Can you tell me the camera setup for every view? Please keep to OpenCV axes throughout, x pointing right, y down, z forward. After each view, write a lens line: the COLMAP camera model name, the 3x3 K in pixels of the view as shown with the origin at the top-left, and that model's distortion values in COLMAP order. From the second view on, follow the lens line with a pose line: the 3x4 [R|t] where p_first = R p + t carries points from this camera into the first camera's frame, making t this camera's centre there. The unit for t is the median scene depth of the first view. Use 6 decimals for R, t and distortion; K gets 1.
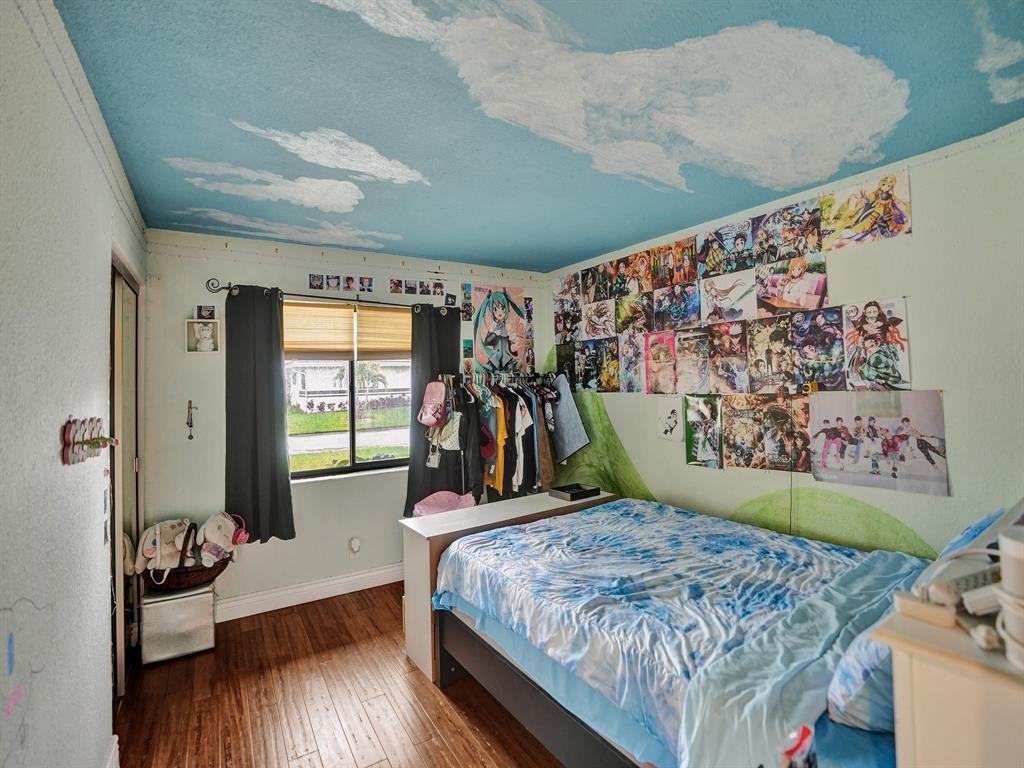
lens RADIAL K [[479.5, 0, 513.4], [0, 479.5, 381.5], [0, 0, 1]] dist [-0.045325, 0.026358]
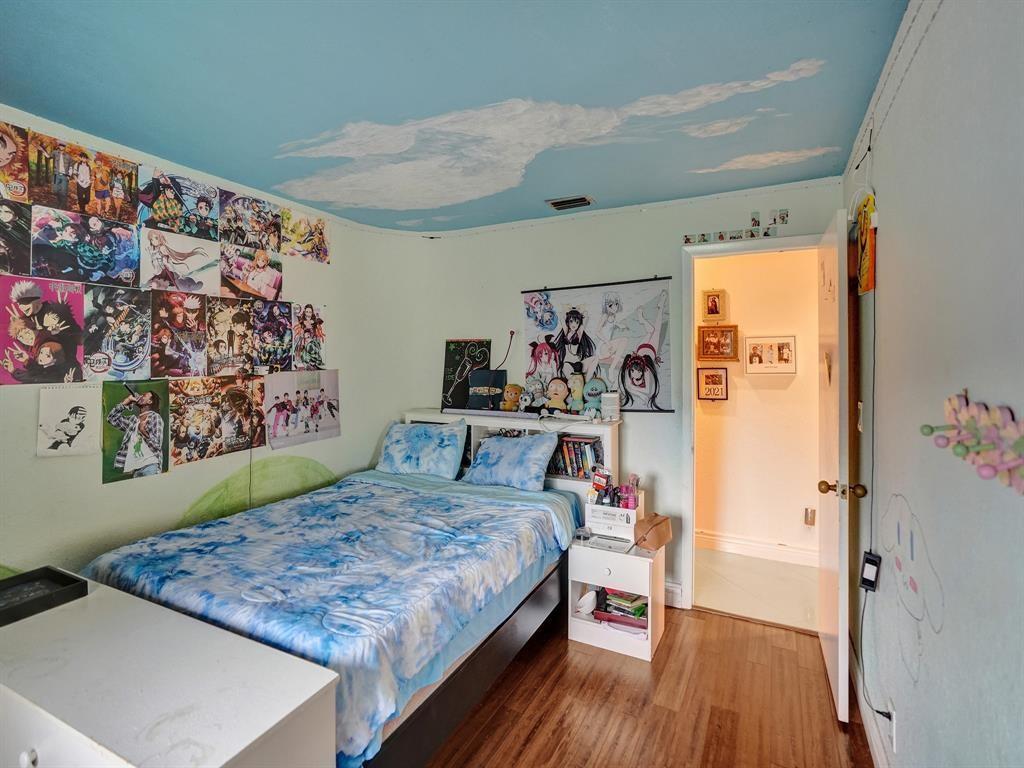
lens RADIAL K [[479.5, 0, 513.4], [0, 479.5, 381.5], [0, 0, 1]] dist [-0.045325, 0.026358]
pose [[-0.465163, -0.013802, 0.885117, -0.607538], [0.015366, 0.999602, 0.023663, 0.023514], [-0.885091, 0.024608, -0.464766, 0.947468]]
